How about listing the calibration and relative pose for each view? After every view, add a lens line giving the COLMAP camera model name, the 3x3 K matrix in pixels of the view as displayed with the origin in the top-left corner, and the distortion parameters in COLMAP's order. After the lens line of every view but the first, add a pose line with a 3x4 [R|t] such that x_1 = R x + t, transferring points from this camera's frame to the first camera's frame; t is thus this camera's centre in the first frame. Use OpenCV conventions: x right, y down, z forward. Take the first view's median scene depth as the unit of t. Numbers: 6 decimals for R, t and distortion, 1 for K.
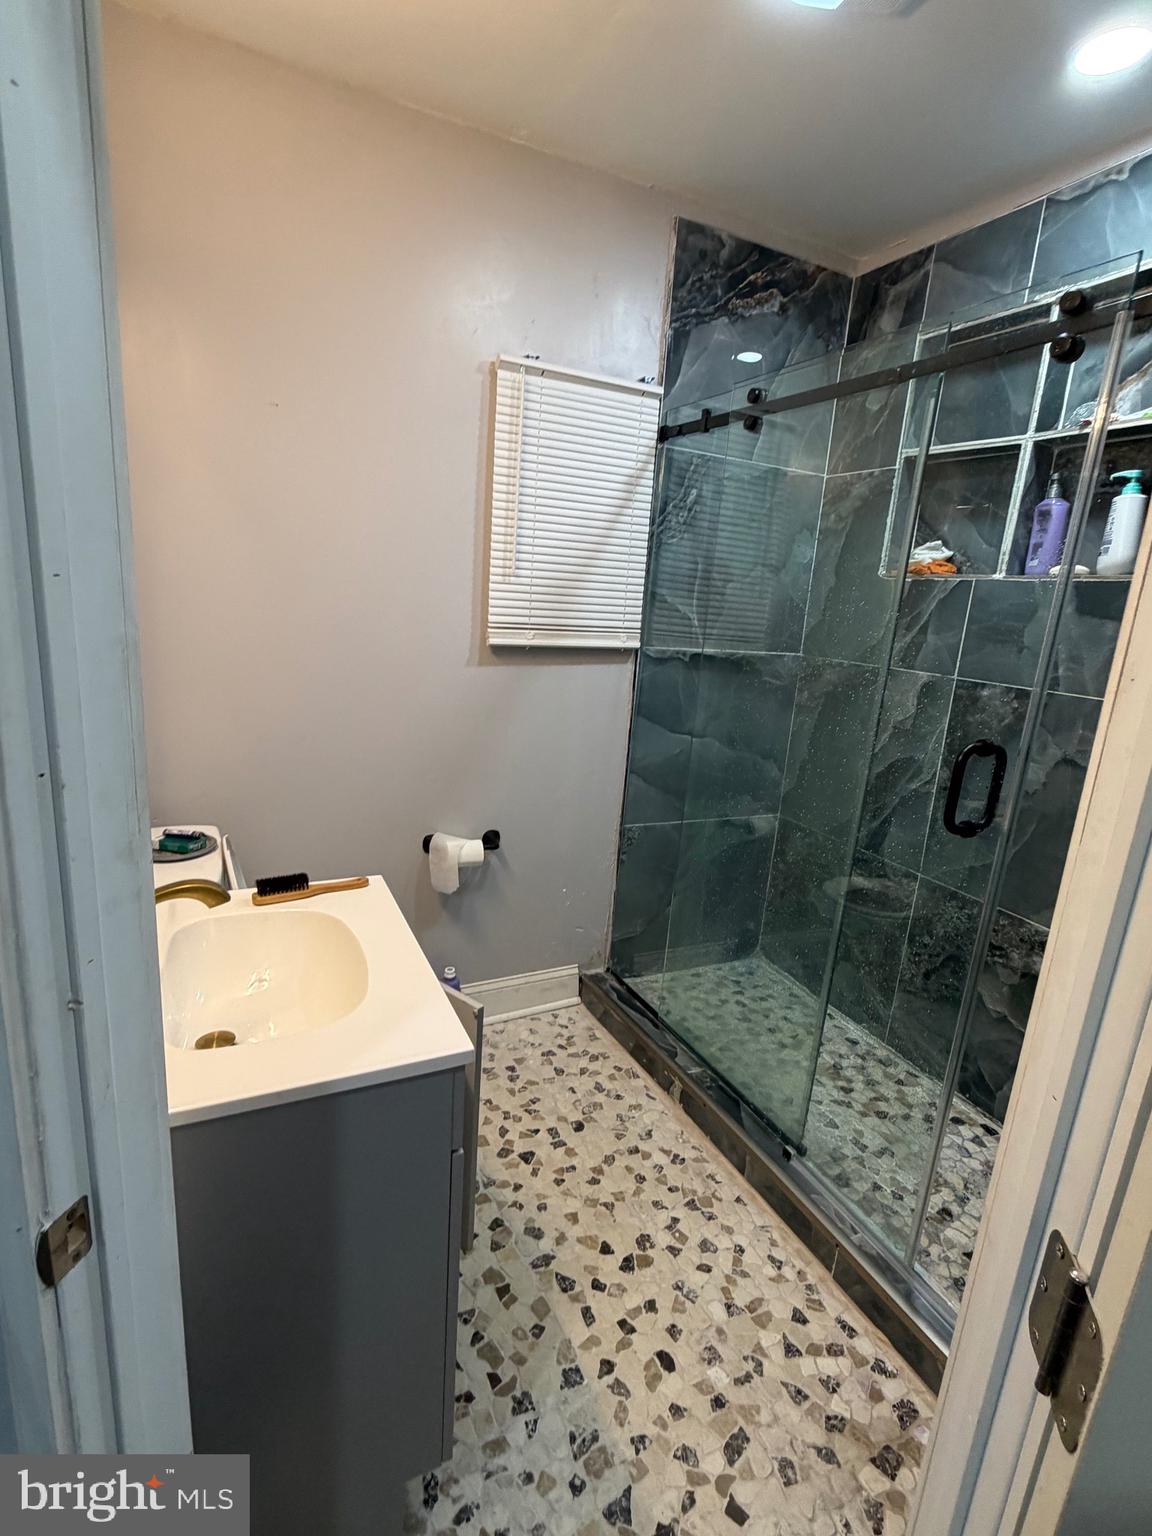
lens RADIAL K [[743.0, 0, 571.1], [0, 743.0, 770.3], [0, 0, 1]] dist [0.000017, -0.000218]
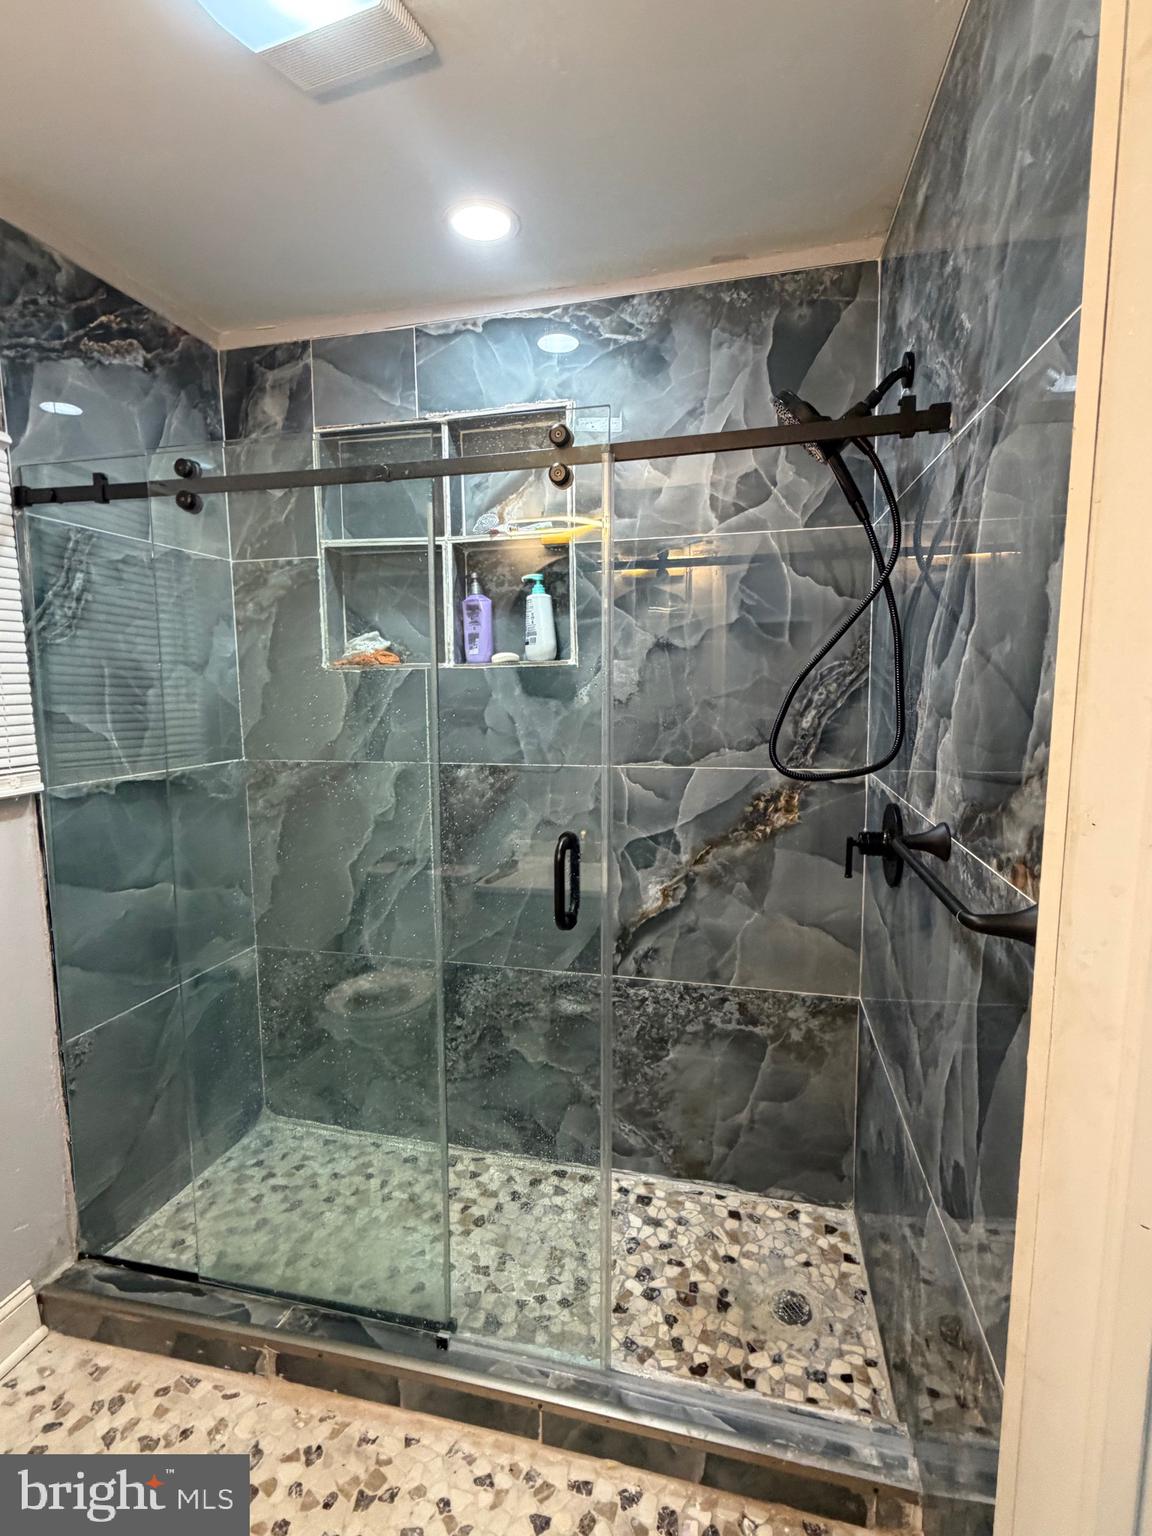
lens RADIAL K [[743.0, 0, 573.7], [0, 743.0, 768.4], [0, 0, 1]] dist [0.000017, -0.000218]
pose [[0.638343, -0.166287, 0.751576, -0.117101], [0.232802, 0.972368, 0.017410, -0.084962], [-0.733704, 0.163854, 0.659417, 0.174901]]
